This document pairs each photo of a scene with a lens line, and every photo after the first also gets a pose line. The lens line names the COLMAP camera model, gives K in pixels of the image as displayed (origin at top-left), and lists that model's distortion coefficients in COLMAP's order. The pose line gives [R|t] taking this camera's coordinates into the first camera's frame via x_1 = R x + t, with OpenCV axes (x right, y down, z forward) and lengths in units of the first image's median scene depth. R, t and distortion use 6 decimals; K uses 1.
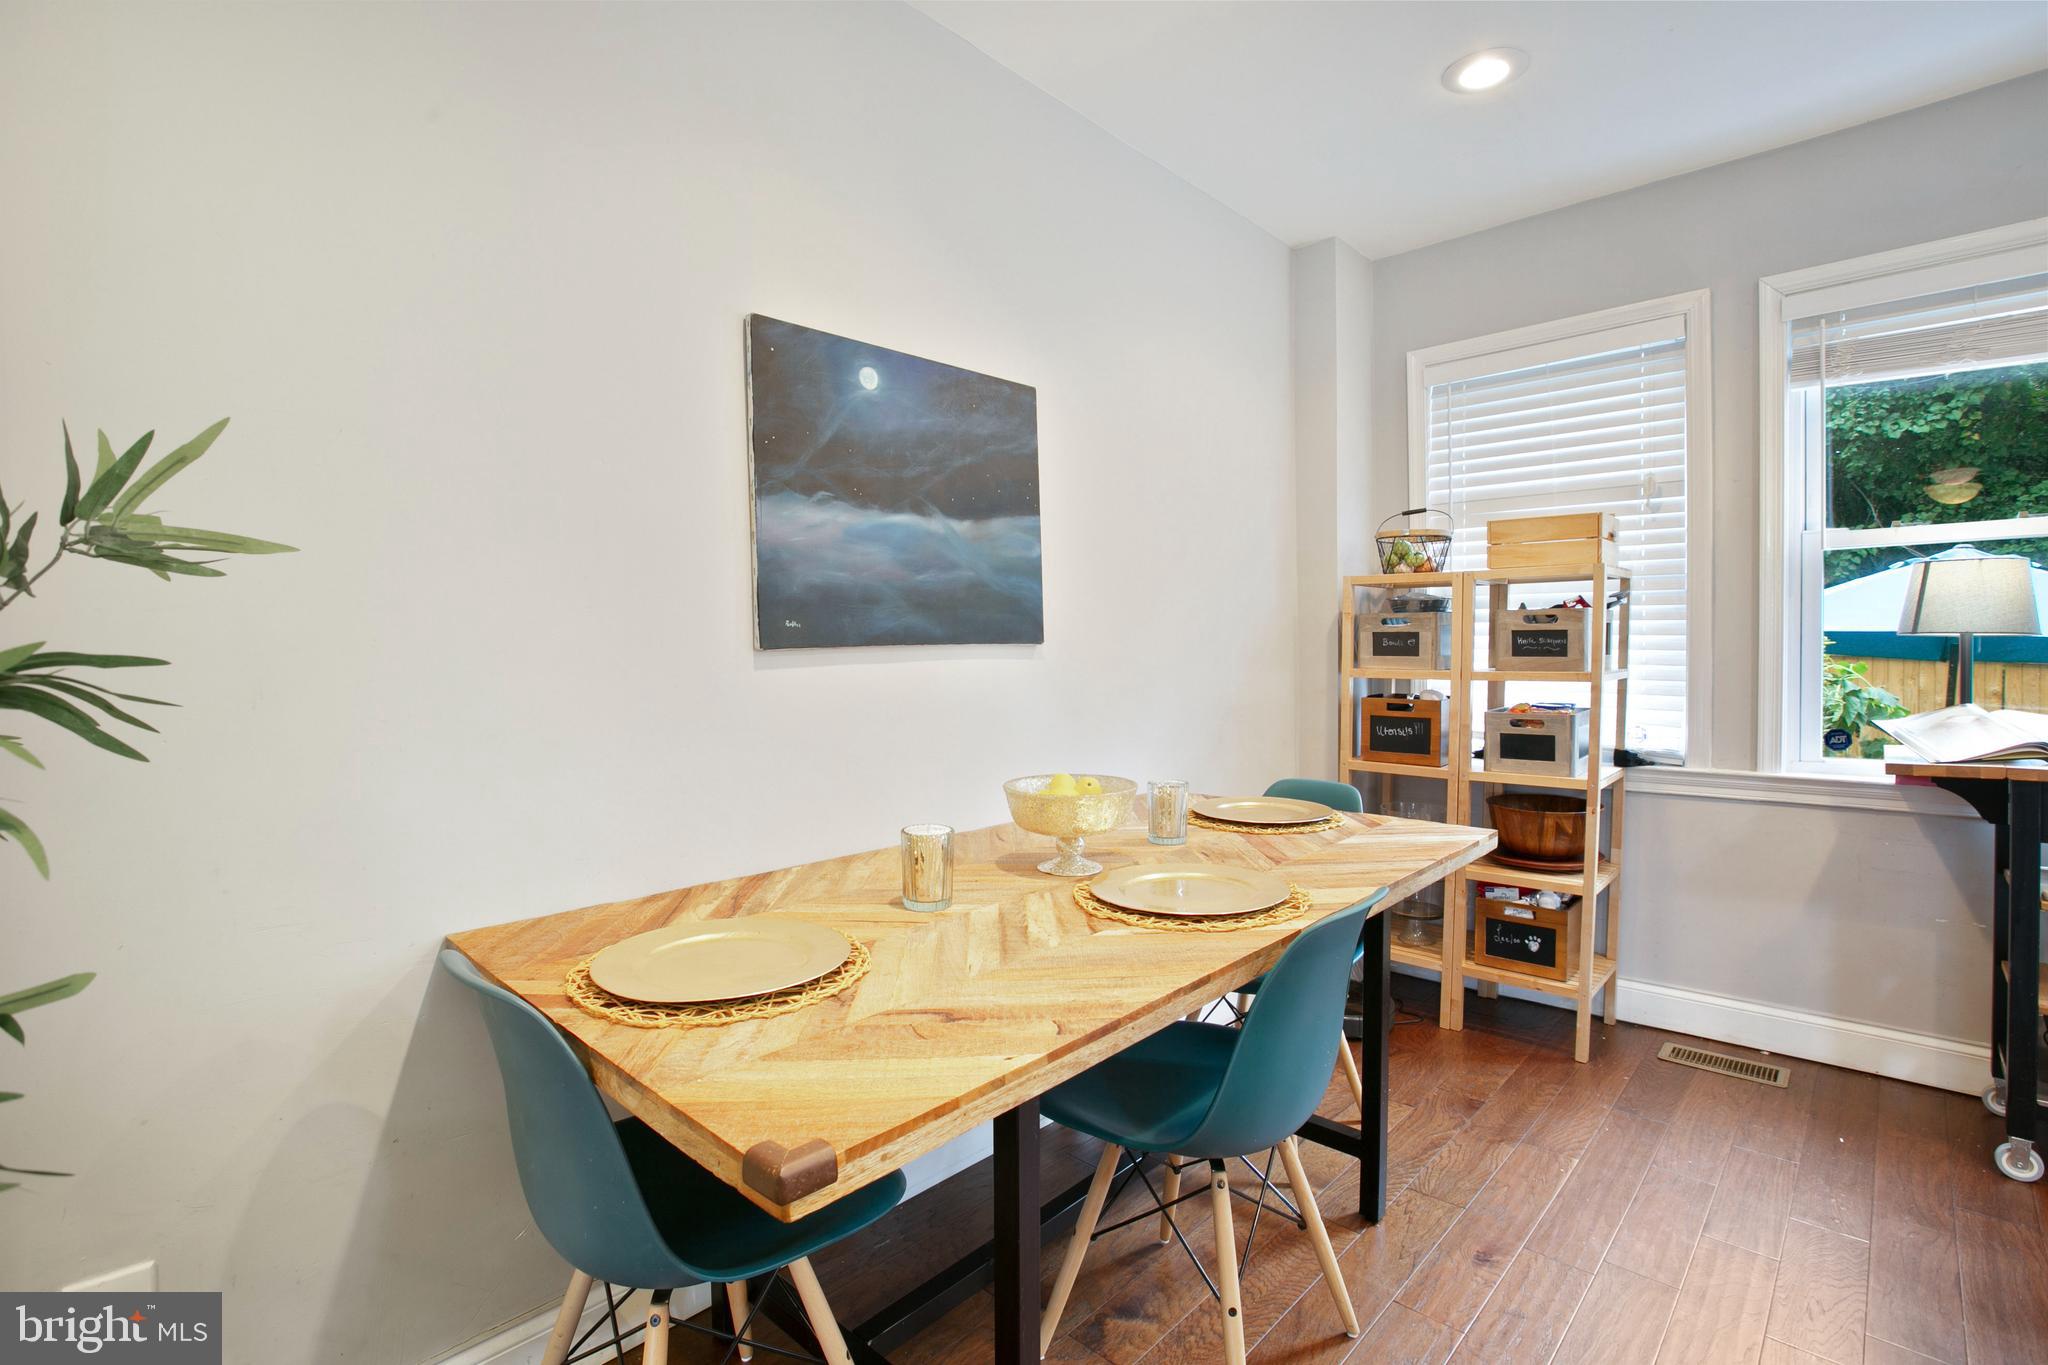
lens RADIAL K [[935.9, 0, 1089.7], [0, 935.9, 686.6], [0, 0, 1]] dist [-0.003447, -0.000506]
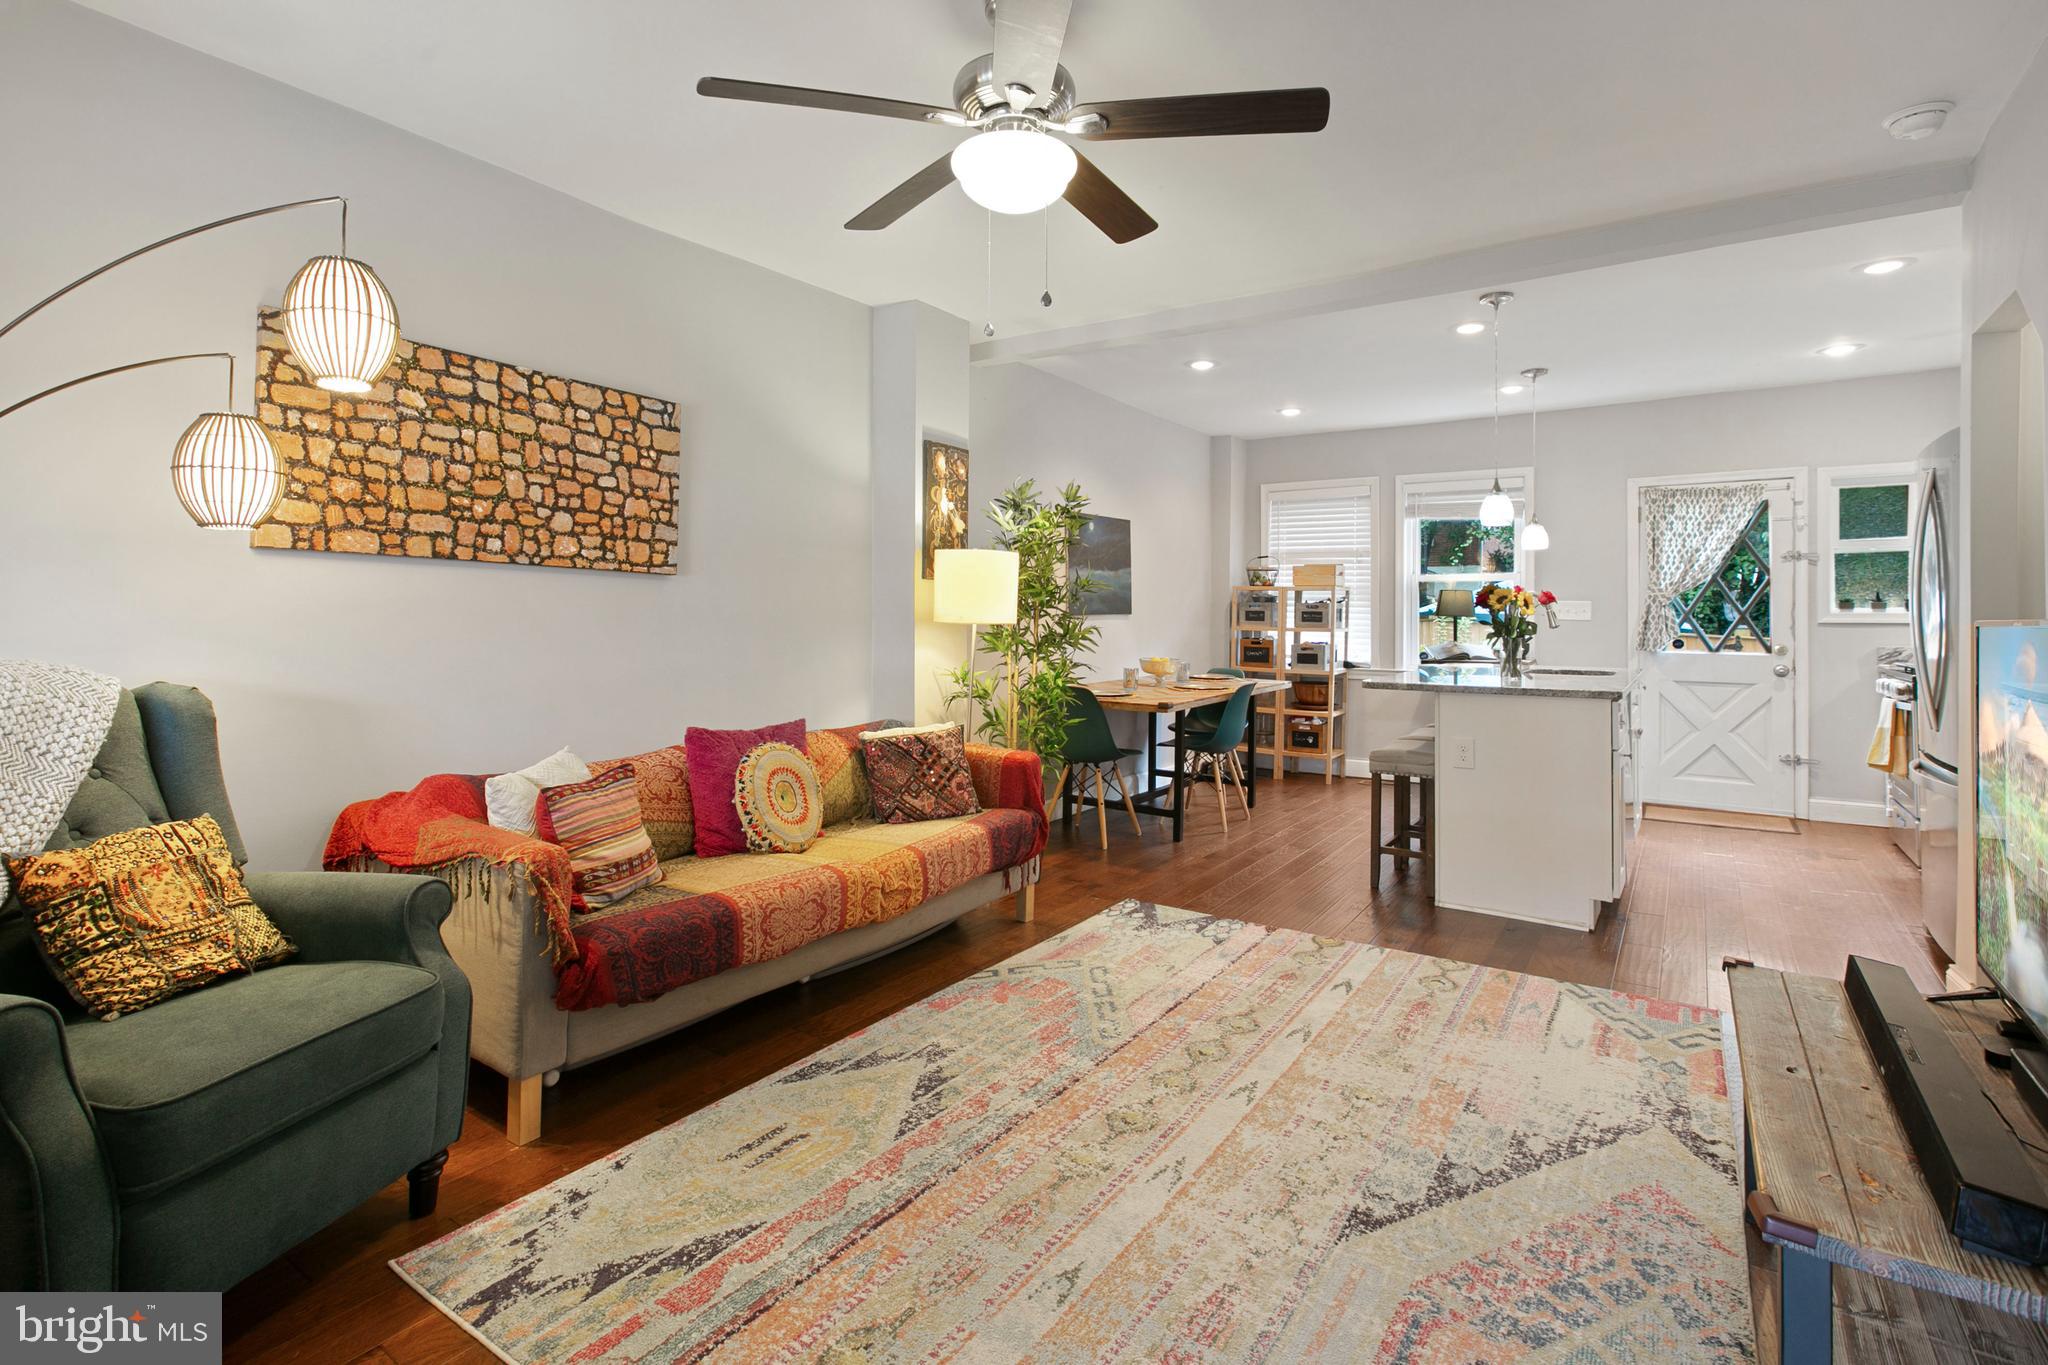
lens RADIAL K [[935.9, 0, 1065.6], [0, 935.9, 618.8], [0, 0, 1]] dist [-0.003447, -0.000506]
pose [[0.990580, 0.015867, 0.136013, -0.482799], [-0.011418, 0.999376, -0.033433, 0.047261], [-0.136459, 0.031565, 0.990143, -1.311091]]
